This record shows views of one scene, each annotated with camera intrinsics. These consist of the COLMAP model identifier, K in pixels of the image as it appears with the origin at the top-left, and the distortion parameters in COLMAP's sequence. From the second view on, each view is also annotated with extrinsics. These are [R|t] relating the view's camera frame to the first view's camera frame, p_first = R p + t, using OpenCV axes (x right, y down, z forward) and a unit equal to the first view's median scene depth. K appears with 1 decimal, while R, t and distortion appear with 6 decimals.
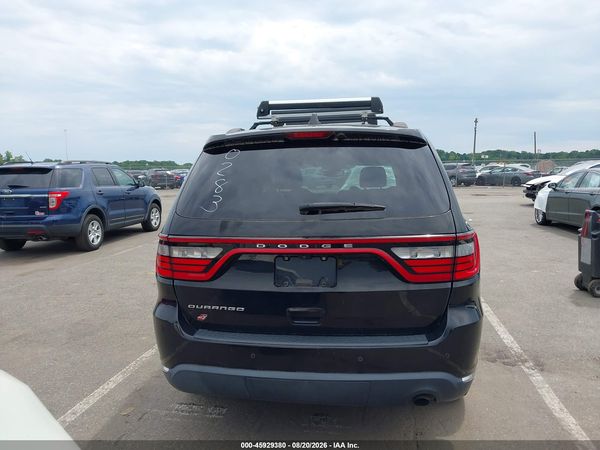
lens RADIAL K [[477.5, 0, 303.6], [0, 477.5, 218.7], [0, 0, 1]] dist [-0.005513, 0.003791]
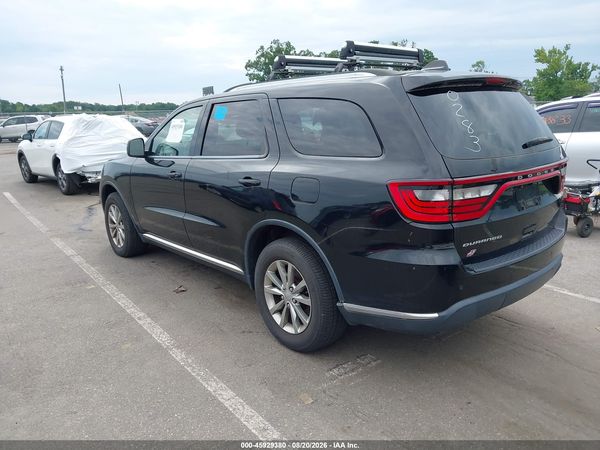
lens RADIAL K [[477.5, 0, 294.3], [0, 477.5, 222.8], [0, 0, 1]] dist [-0.005513, 0.003791]
pose [[0.675883, -0.162720, 0.718822, -0.965885], [0.086080, 0.986076, 0.142280, -0.034969], [-0.731965, -0.034289, 0.680479, 0.446750]]
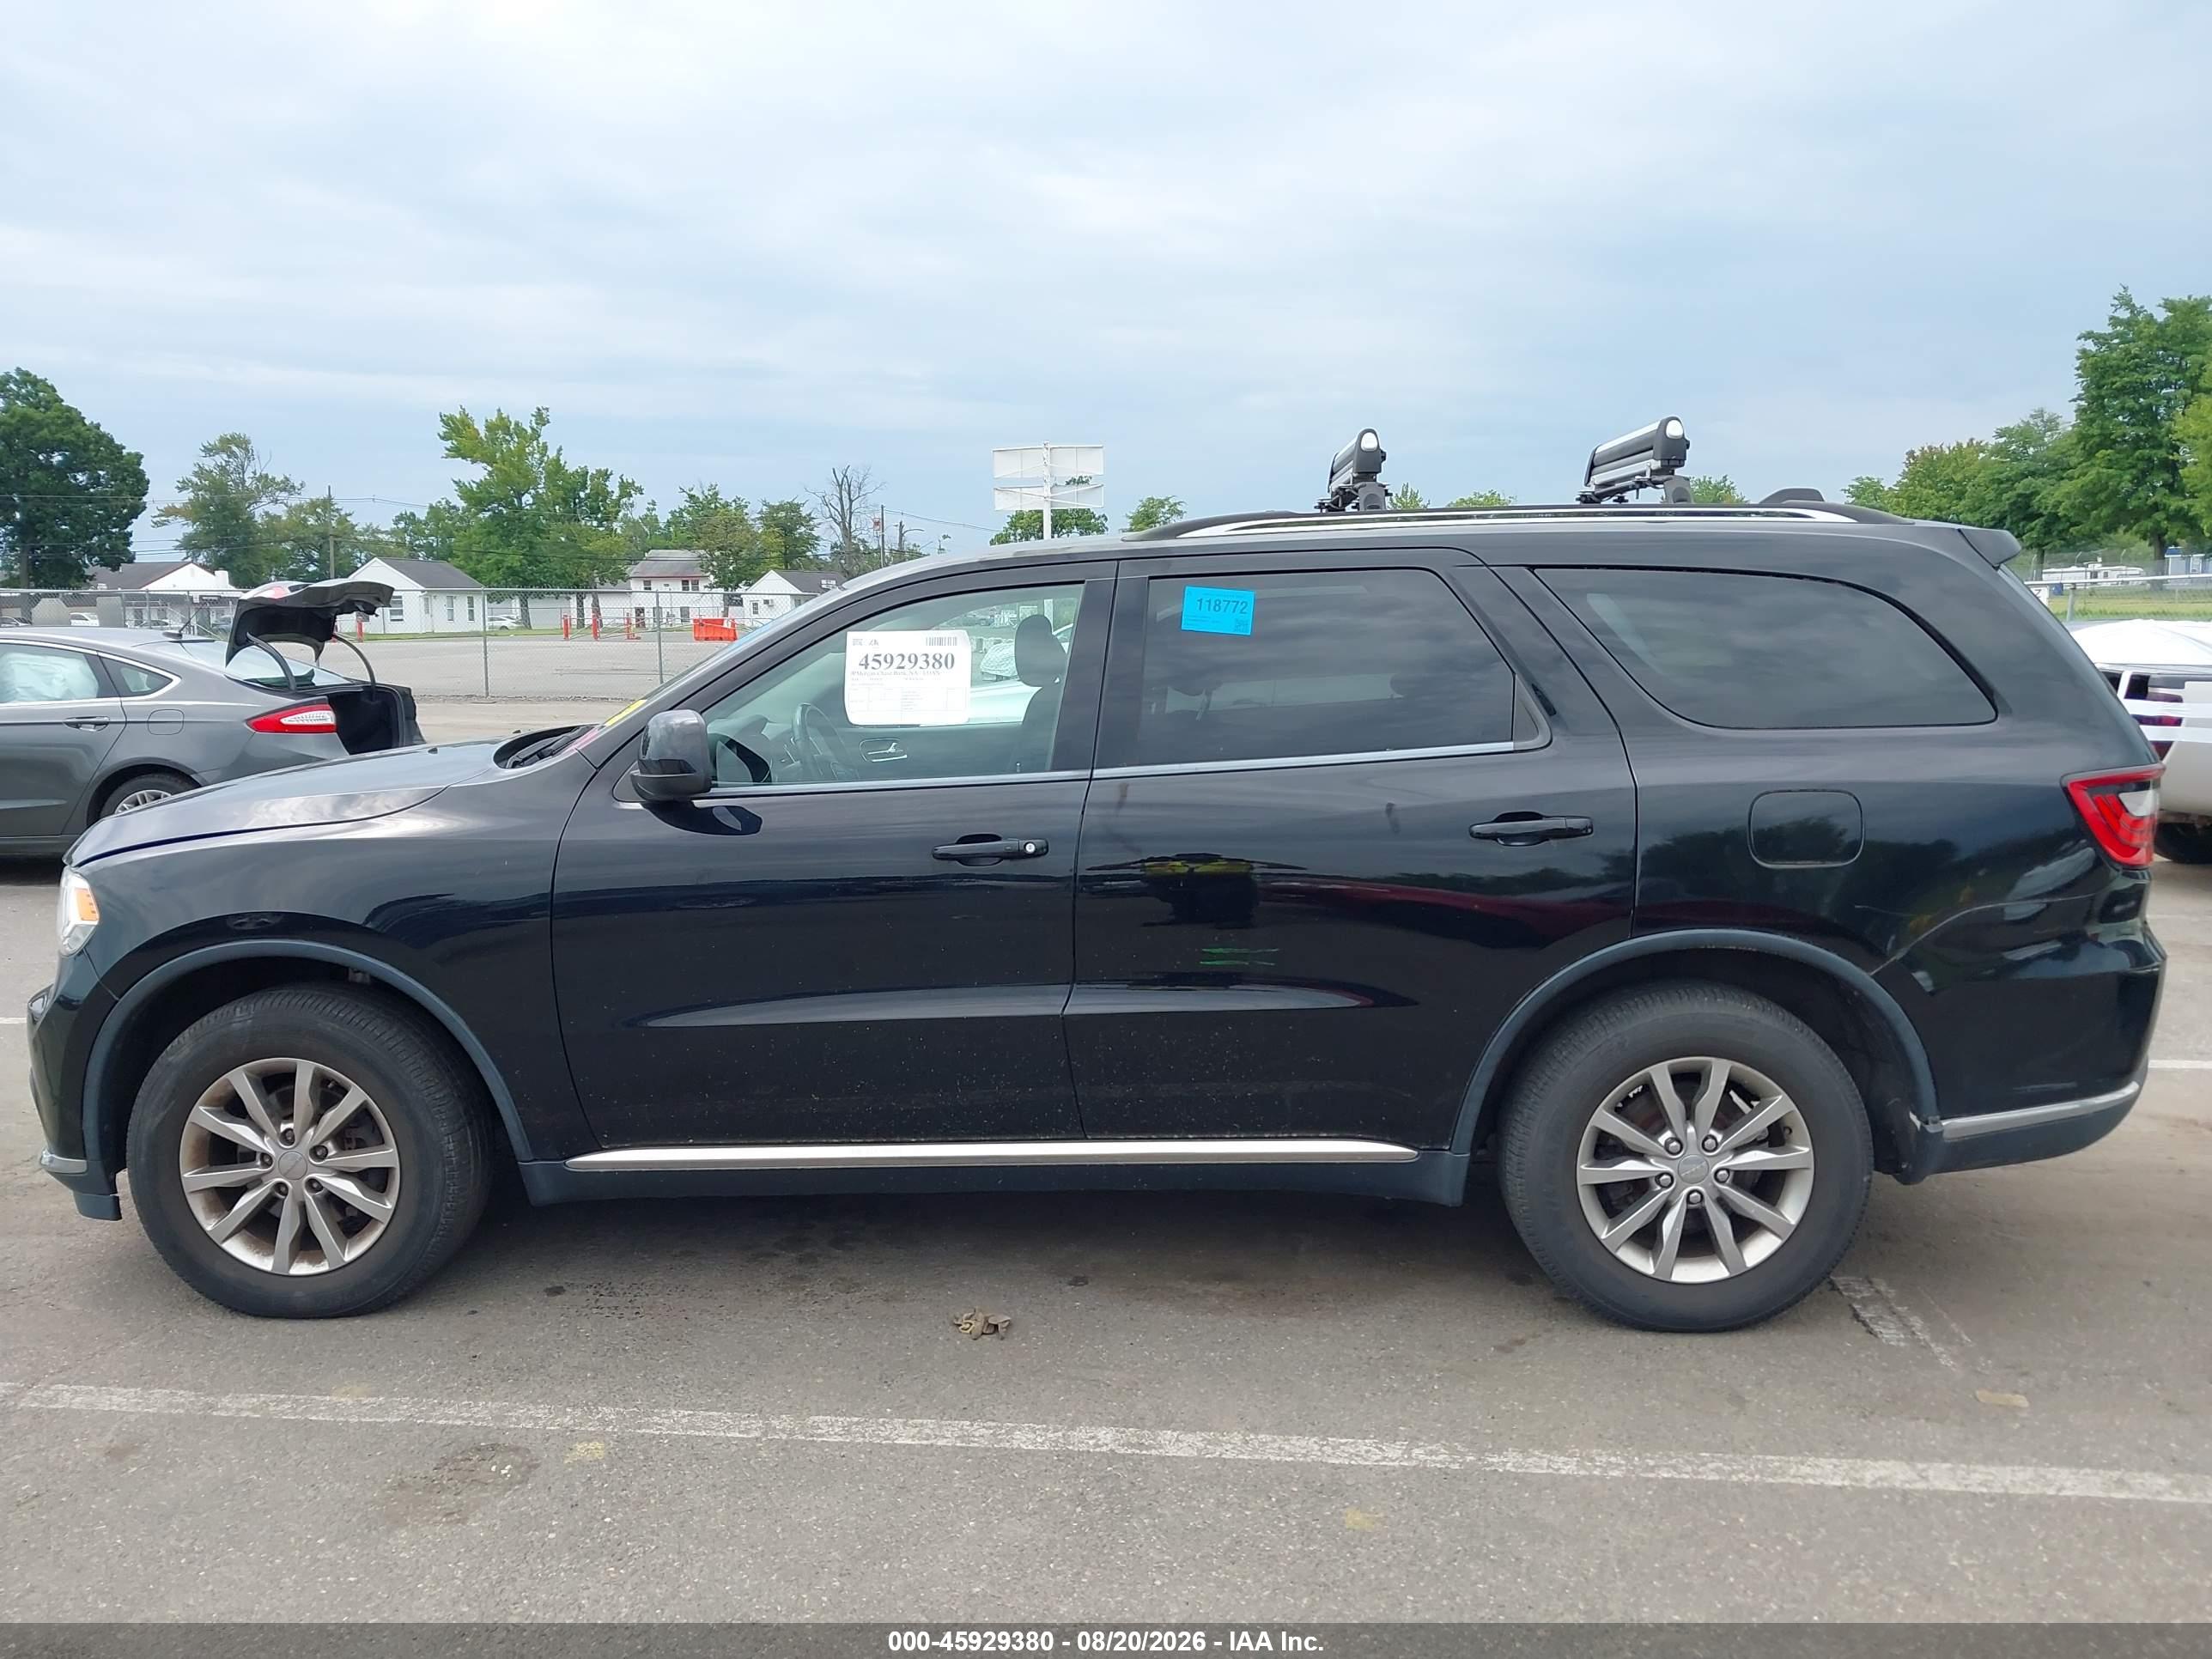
lens RADIAL K [[1760.5, 0, 1090.7], [0, 1760.5, 817.9], [0, 0, 1]] dist [-0.005513, 0.003791]
pose [[-0.077579, -0.101704, 0.991785, -1.429791], [0.108148, 0.988055, 0.109781, -0.156230], [-0.991103, 0.115777, -0.065654, 1.636116]]
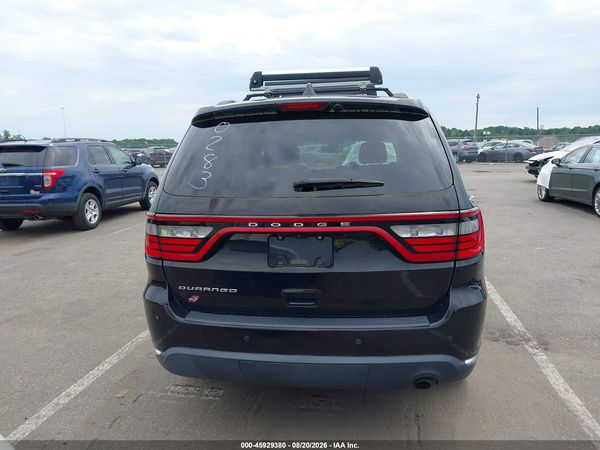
lens RADIAL K [[477.5, 0, 302.9], [0, 477.5, 211.7], [0, 0, 1]] dist [-0.005513, 0.003791]
pose [[0.999976, -0.005644, -0.004062, 0.009026], [0.005771, 0.999471, 0.032016, 0.001328], [0.003879, -0.032038, 0.999479, 0.036810]]
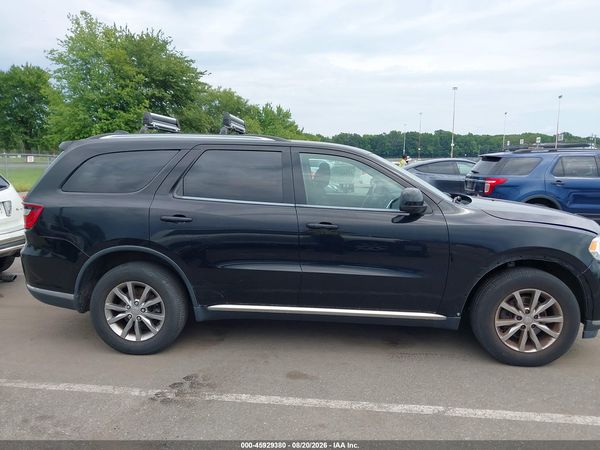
lens RADIAL K [[477.5, 0, 298.5], [0, 477.5, 217.0], [0, 0, 1]] dist [-0.005513, 0.003791]
pose [[0.057109, 0.132108, -0.989589, 1.599666], [-0.101004, 0.986885, 0.125918, -0.180313], [0.993246, 0.092761, 0.069703, 1.402937]]
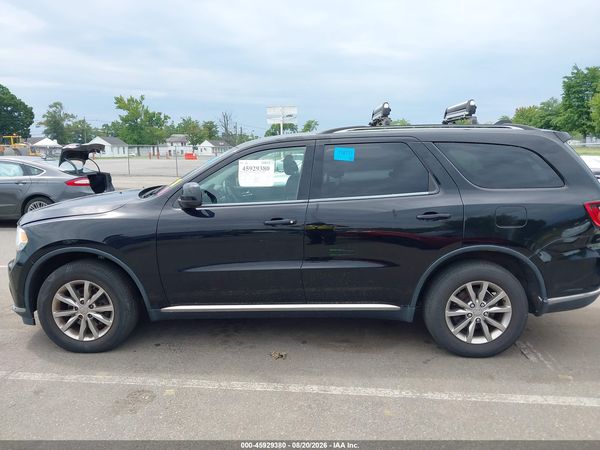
lens RADIAL K [[477.5, 0, 294.8], [0, 477.5, 223.9], [0, 0, 1]] dist [-0.005513, 0.003791]
pose [[-0.082526, -0.135064, 0.987394, -1.373426], [0.104823, 0.984102, 0.143374, -0.168354], [-0.991061, 0.115334, -0.067056, 1.673653]]
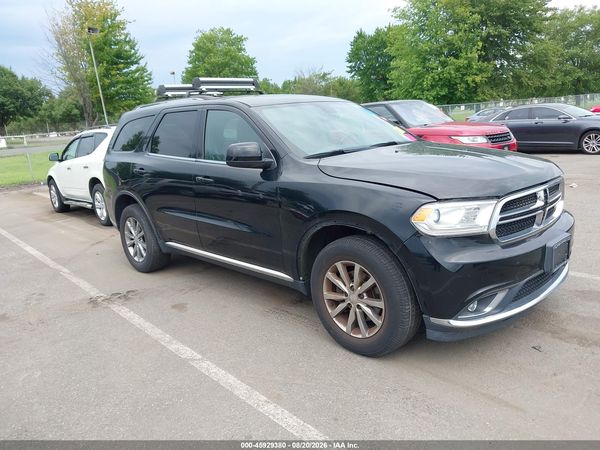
lens RADIAL K [[477.5, 0, 303.7], [0, 477.5, 227.1], [0, 0, 1]] dist [-0.005513, 0.003791]
pose [[-0.625982, 0.231477, -0.744691, 1.242667], [0.013066, 0.957910, 0.286770, -0.257996], [0.779728, 0.169783, -0.602659, 2.582270]]
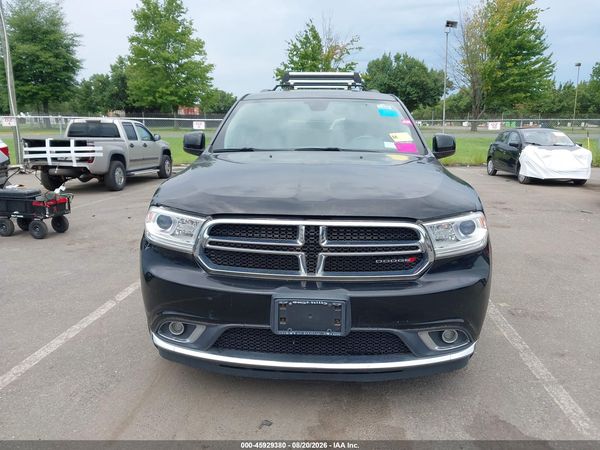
lens RADIAL K [[477.5, 0, 294.0], [0, 477.5, 228.2], [0, 0, 1]] dist [-0.005513, 0.003791]
pose [[-0.997226, 0.028215, -0.068881, 0.290474], [0.006647, 0.955434, 0.295131, -0.253915], [0.074138, 0.293854, -0.952971, 3.033911]]
